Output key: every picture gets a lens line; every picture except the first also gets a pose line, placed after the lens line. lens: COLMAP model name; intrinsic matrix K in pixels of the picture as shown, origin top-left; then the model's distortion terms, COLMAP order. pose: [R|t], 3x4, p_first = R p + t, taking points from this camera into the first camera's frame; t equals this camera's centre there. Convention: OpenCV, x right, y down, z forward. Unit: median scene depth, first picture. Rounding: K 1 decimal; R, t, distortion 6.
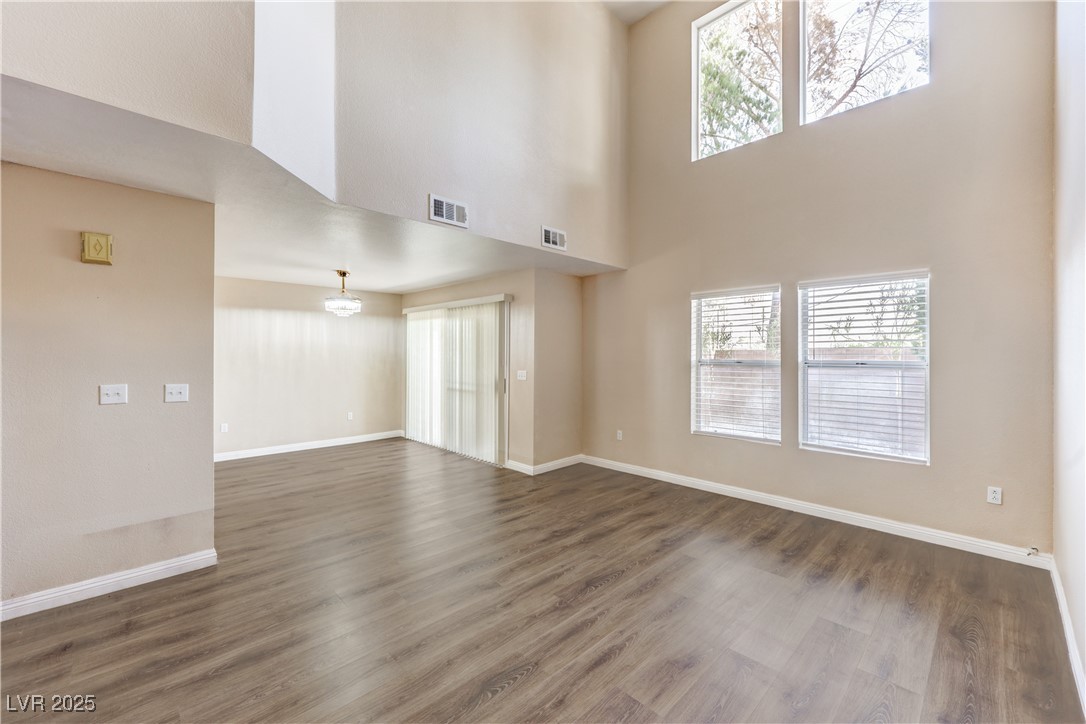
lens RADIAL K [[440.5, 0, 545.6], [0, 440.5, 350.3], [0, 0, 1]] dist [0.000546, 0.000185]
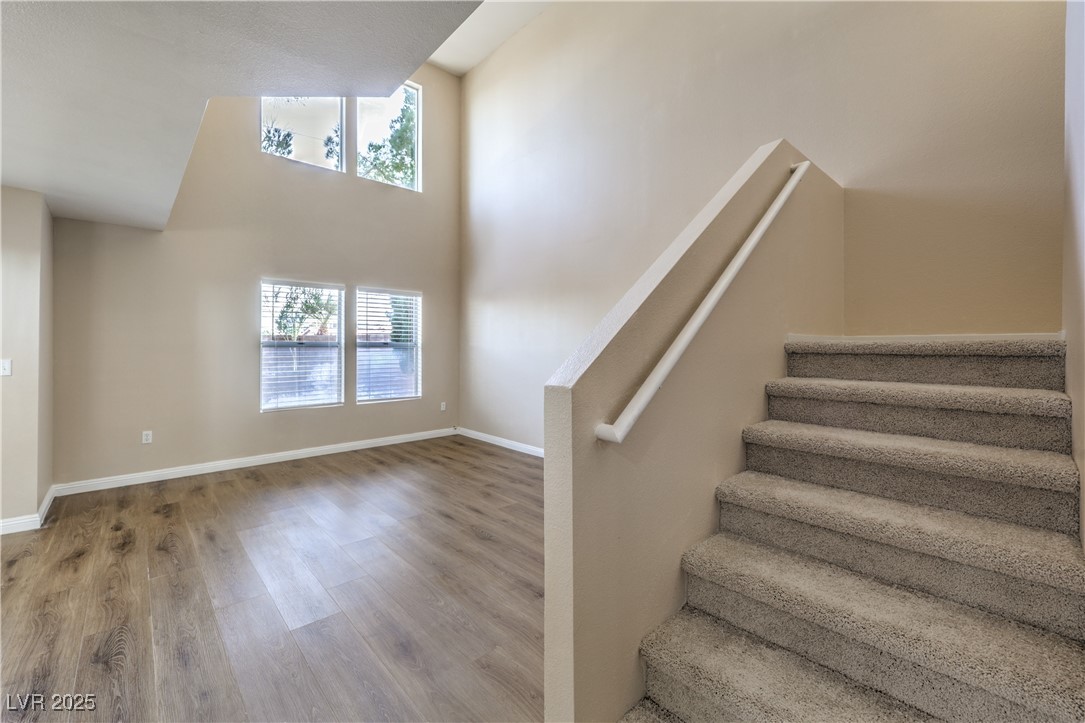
lens RADIAL K [[448.8, 0, 550.3], [0, 448.8, 344.6], [0, 0, 1]] dist [0.001666, -0.000283]
pose [[0.020258, -0.000168, 0.999795, -1.032318], [-0.012483, 0.999922, 0.000421, 0.028150], [-0.999717, -0.012489, 0.020254, 0.431519]]
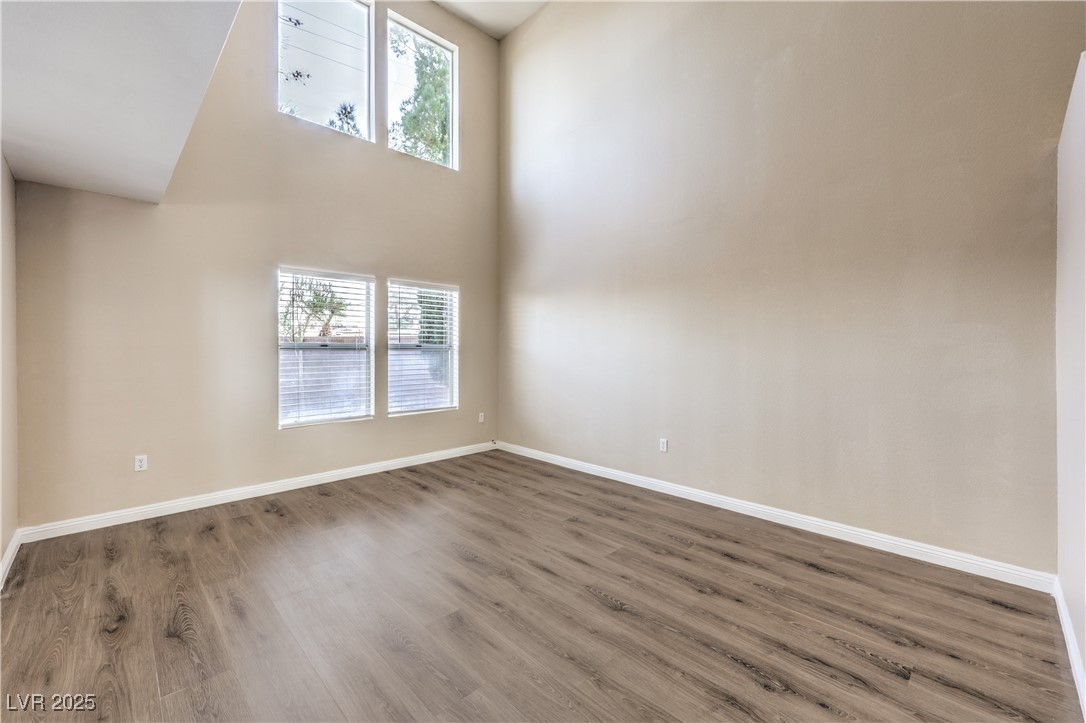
lens RADIAL K [[447.3, 0, 547.1], [0, 447.3, 351.0], [0, 0, 1]] dist [-0.000351, 0.000319]
pose [[-0.003824, -0.008203, 0.999959, -0.779252], [-0.012010, 0.999895, 0.008156, 0.033806], [-0.999921, -0.011979, -0.003922, 0.701439]]
